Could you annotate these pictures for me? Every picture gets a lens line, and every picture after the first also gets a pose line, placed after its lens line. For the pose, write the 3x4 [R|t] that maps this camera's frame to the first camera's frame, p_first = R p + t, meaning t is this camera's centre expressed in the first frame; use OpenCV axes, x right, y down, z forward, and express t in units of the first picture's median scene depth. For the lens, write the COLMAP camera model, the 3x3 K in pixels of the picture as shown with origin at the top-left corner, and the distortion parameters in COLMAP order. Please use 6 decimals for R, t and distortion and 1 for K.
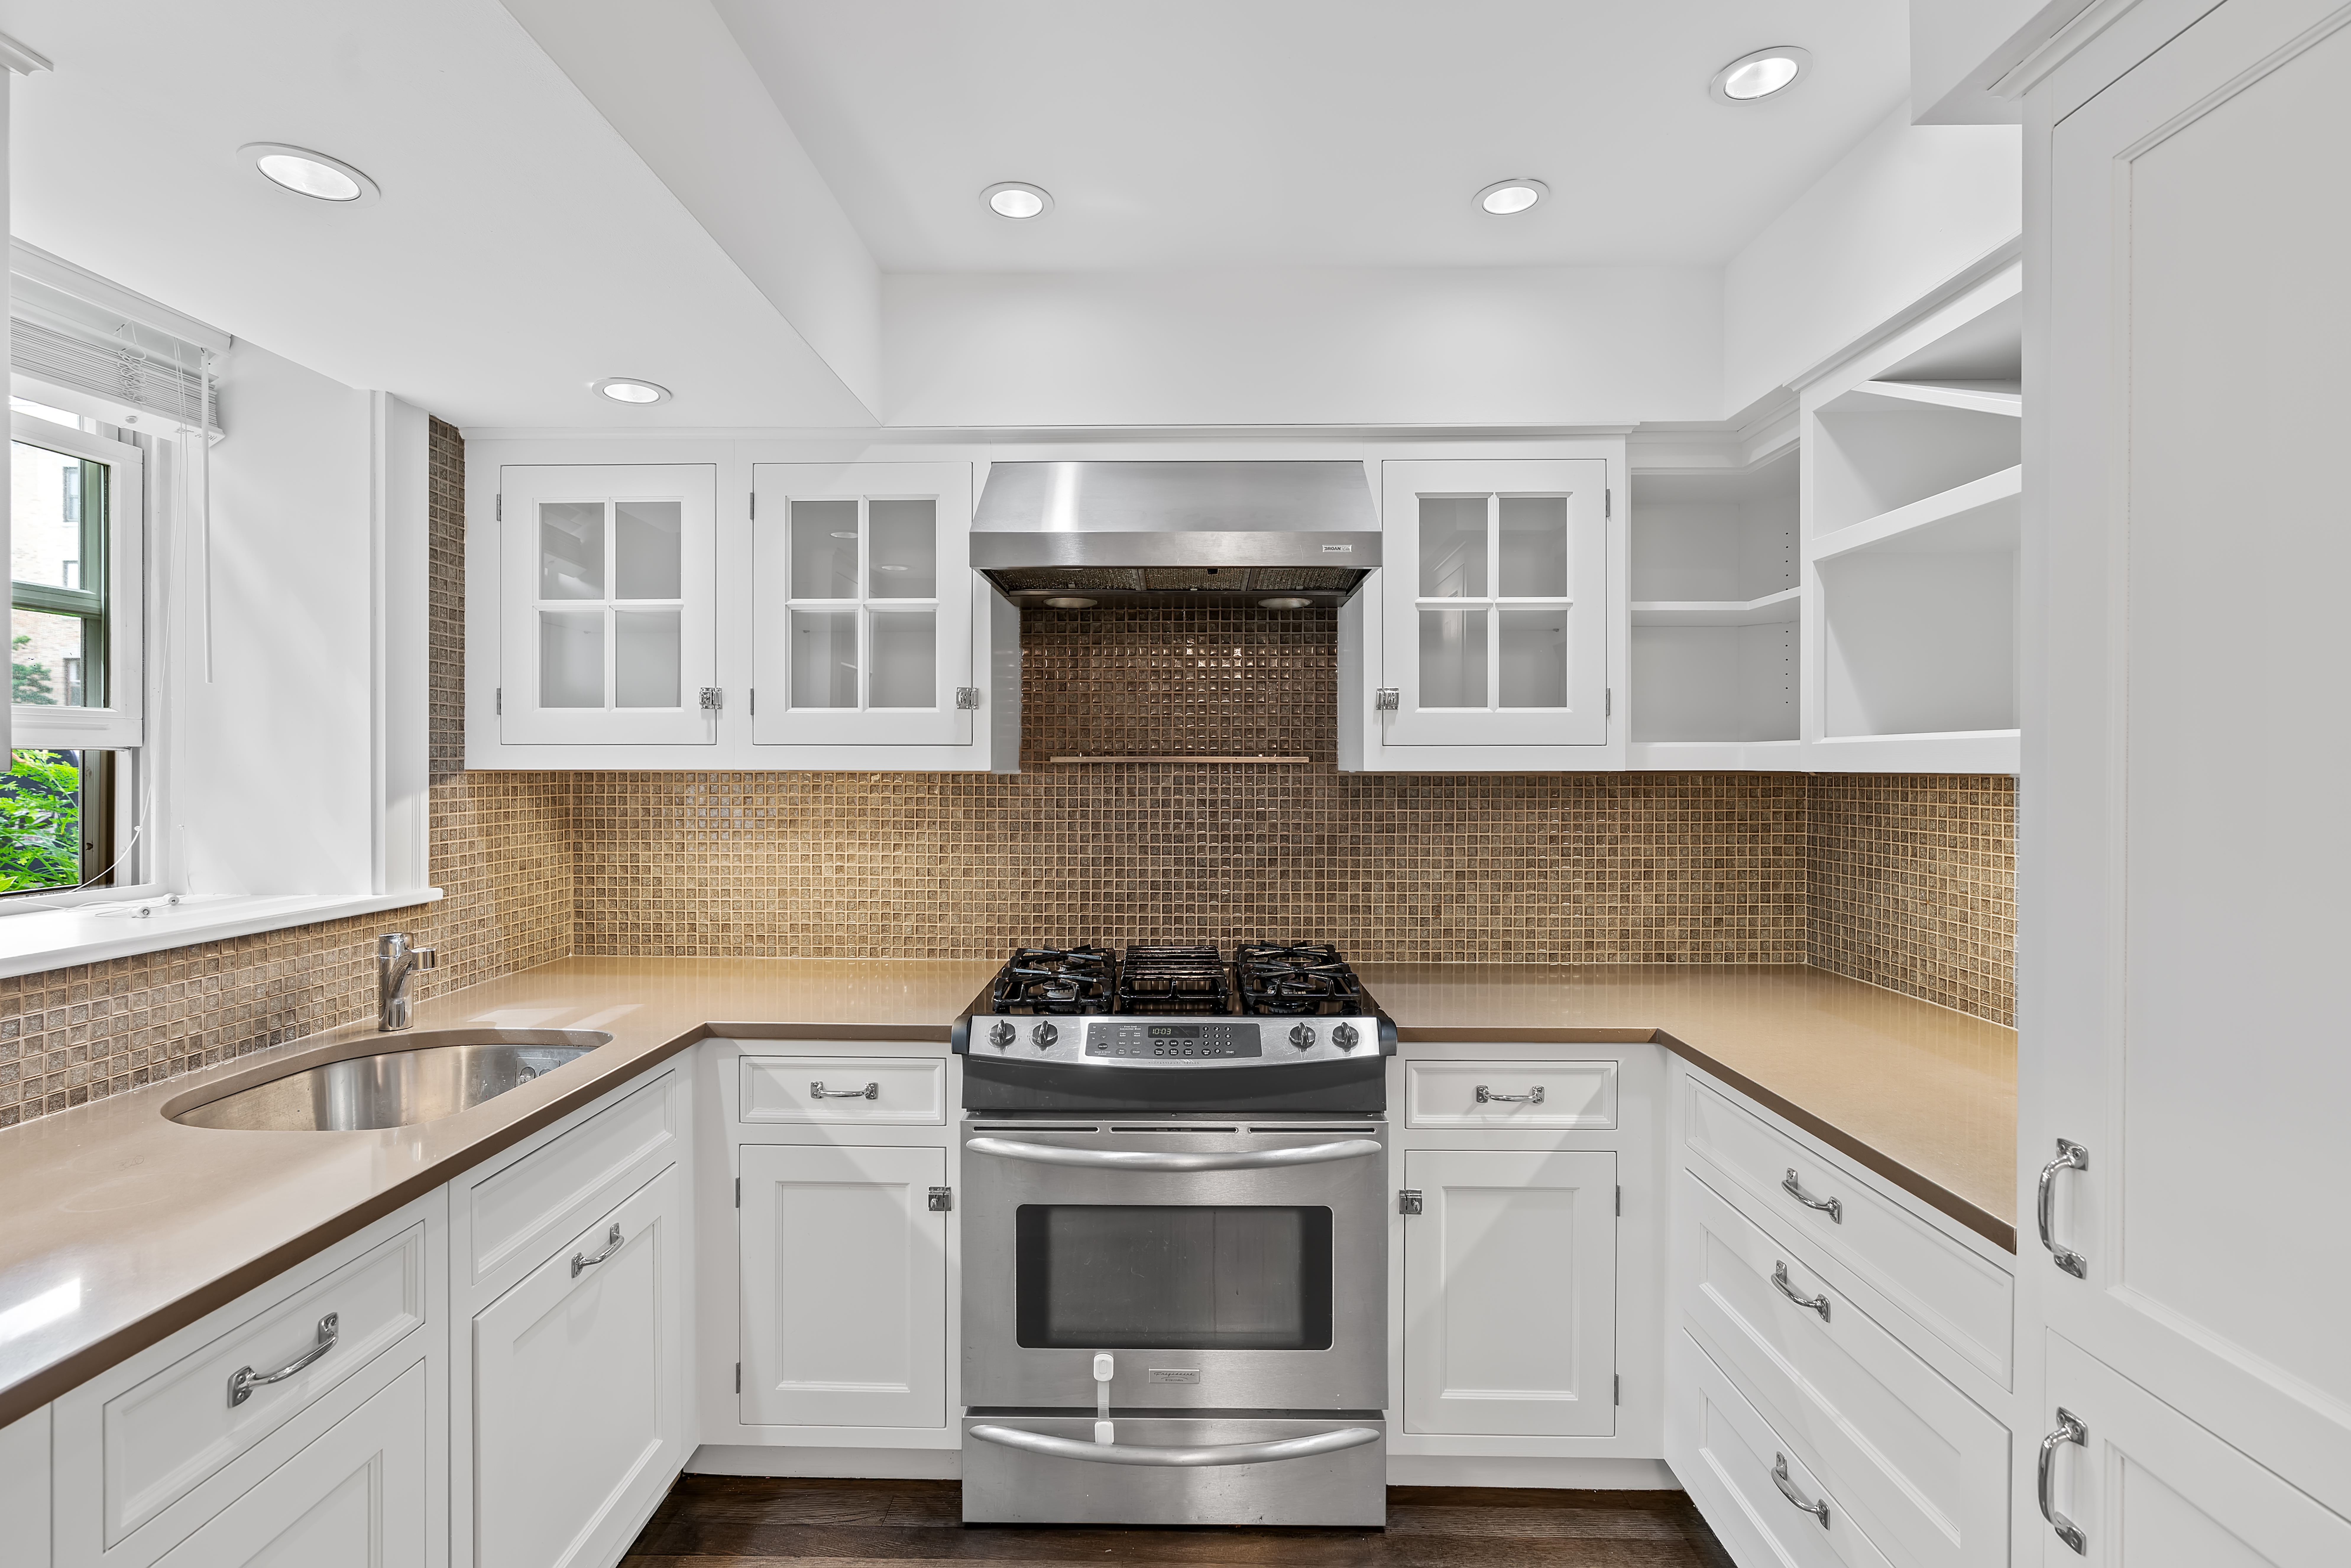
lens RADIAL K [[1052.1, 0, 1162.6], [0, 1052.1, 769.2], [0, 0, 1]] dist [-0.010477, 0.004186]
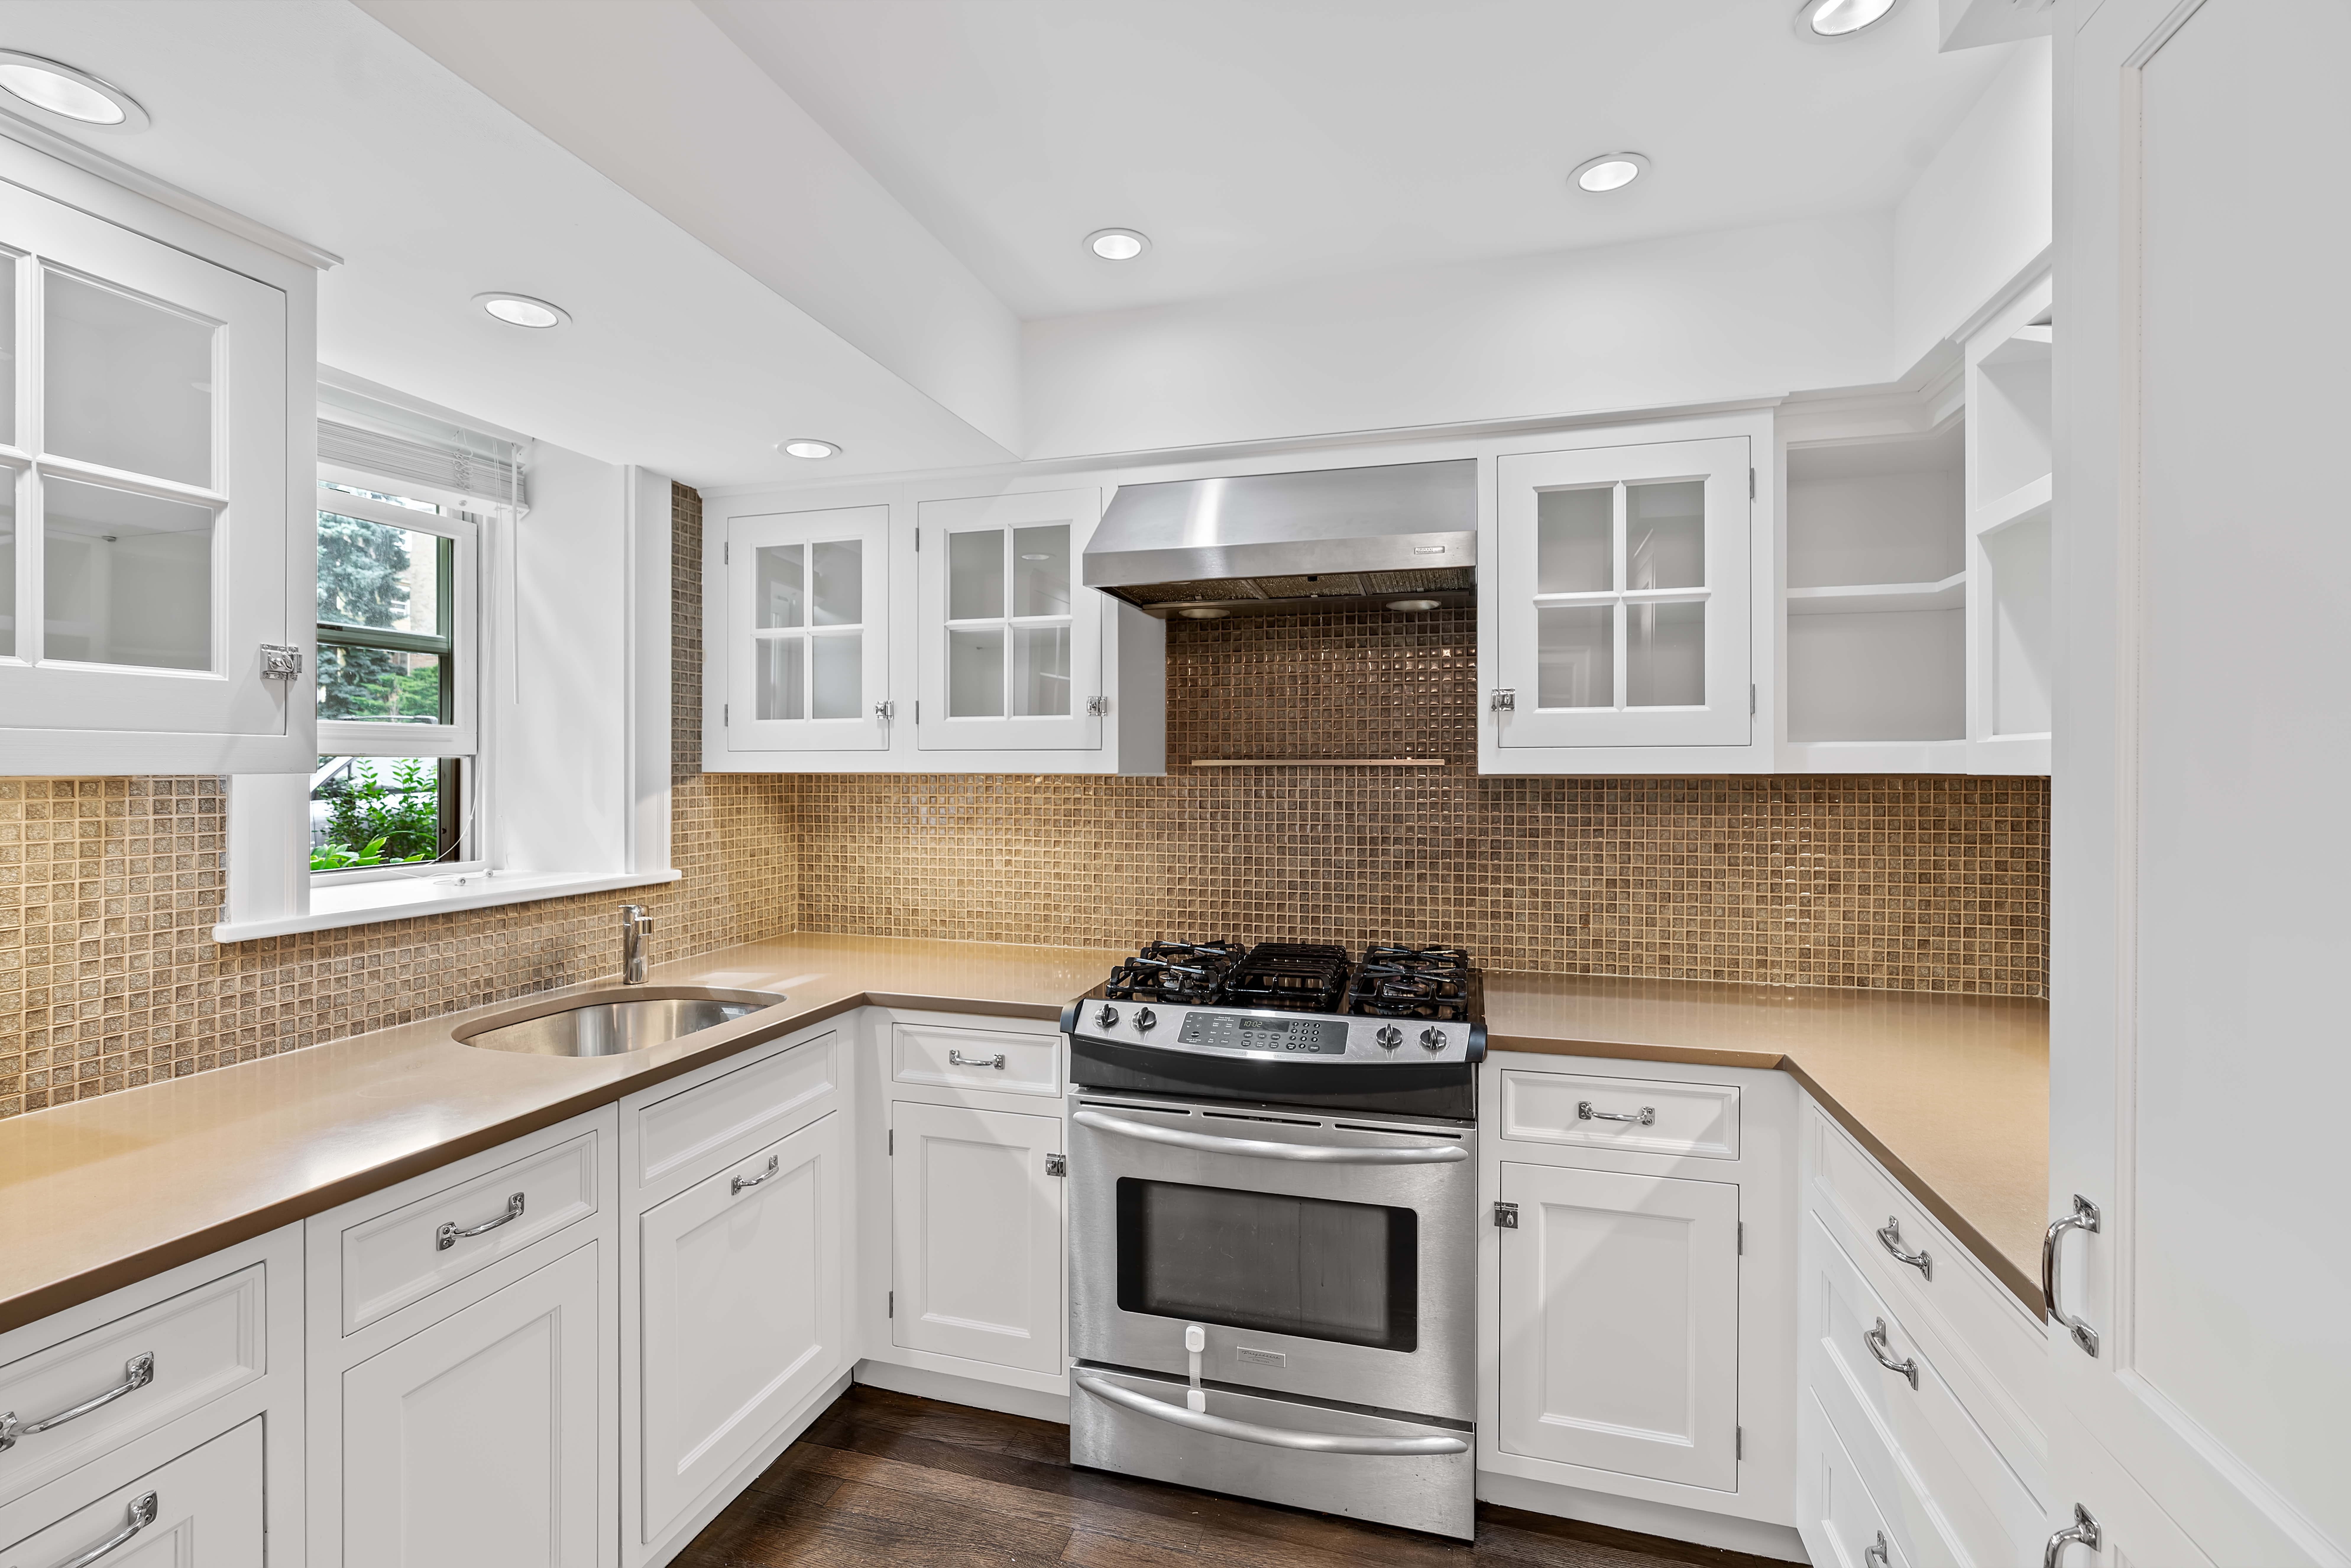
lens RADIAL K [[1052.1, 0, 1166.2], [0, 1052.1, 770.2], [0, 0, 1]] dist [-0.010477, 0.004186]
pose [[0.964776, -0.001046, -0.263071, 0.177681], [0.000430, 0.999997, -0.002399, 0.001196], [0.263073, 0.002201, 0.964773, -0.023584]]
